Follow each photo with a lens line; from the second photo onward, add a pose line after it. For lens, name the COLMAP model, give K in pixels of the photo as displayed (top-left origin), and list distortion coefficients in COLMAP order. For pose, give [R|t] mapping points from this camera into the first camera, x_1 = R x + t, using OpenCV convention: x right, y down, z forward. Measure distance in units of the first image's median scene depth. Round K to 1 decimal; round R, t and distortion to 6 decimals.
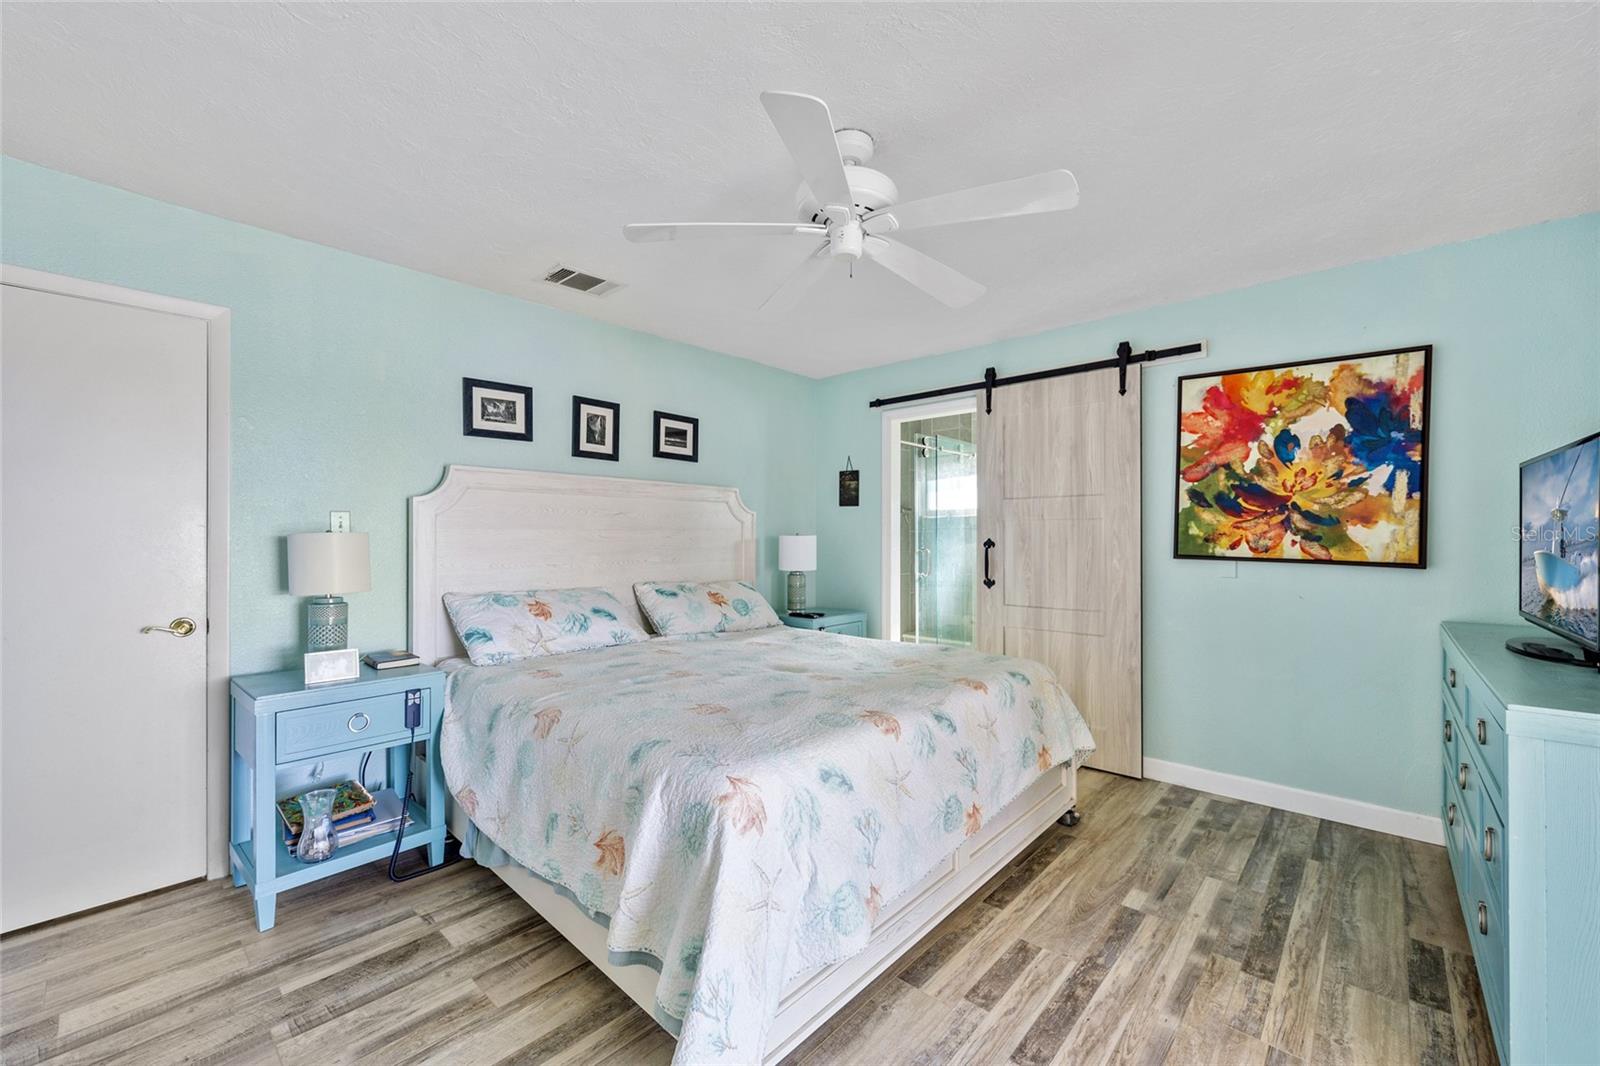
lens RADIAL K [[639.2, 0, 807.5], [0, 639.2, 536.5], [0, 0, 1]] dist [-0.002508, -0.000111]
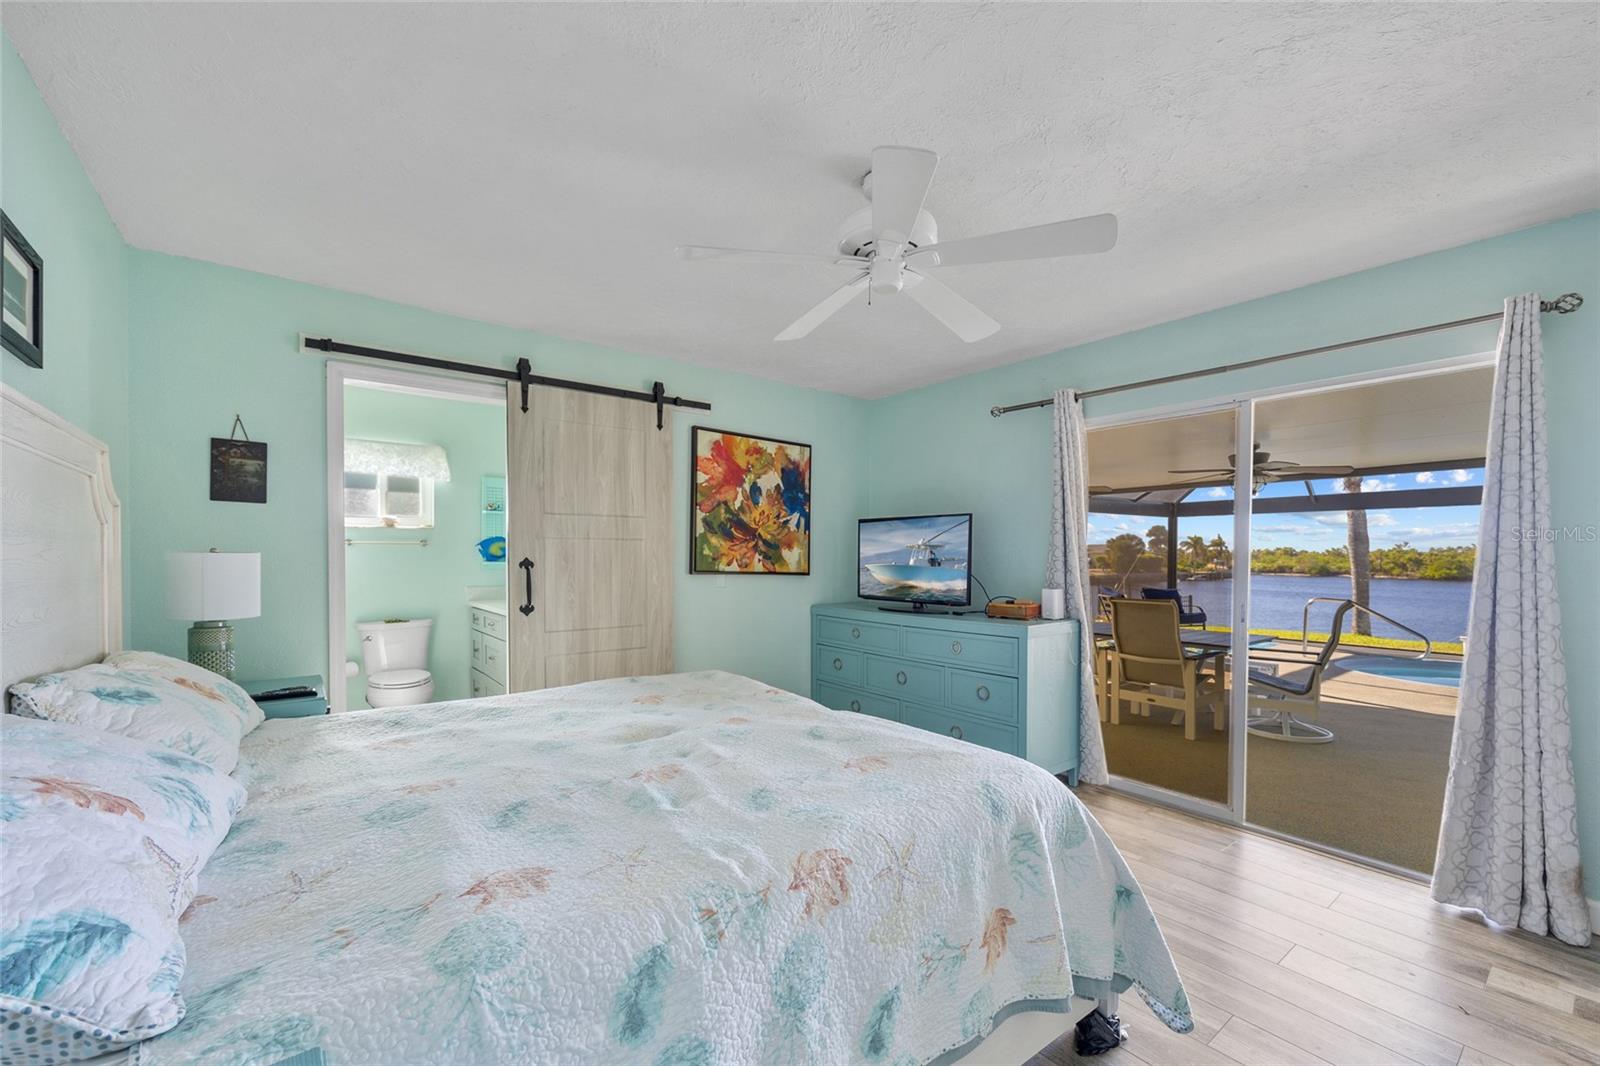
lens RADIAL K [[649.8, 0, 808.7], [0, 649.8, 567.0], [0, 0, 1]] dist [-0.001681, -0.000210]
pose [[0.172825, -0.015017, 0.984838, -0.658050], [-0.003421, 0.999869, 0.015847, 0.000219], [-0.984947, -0.006108, 0.172751, 0.612067]]
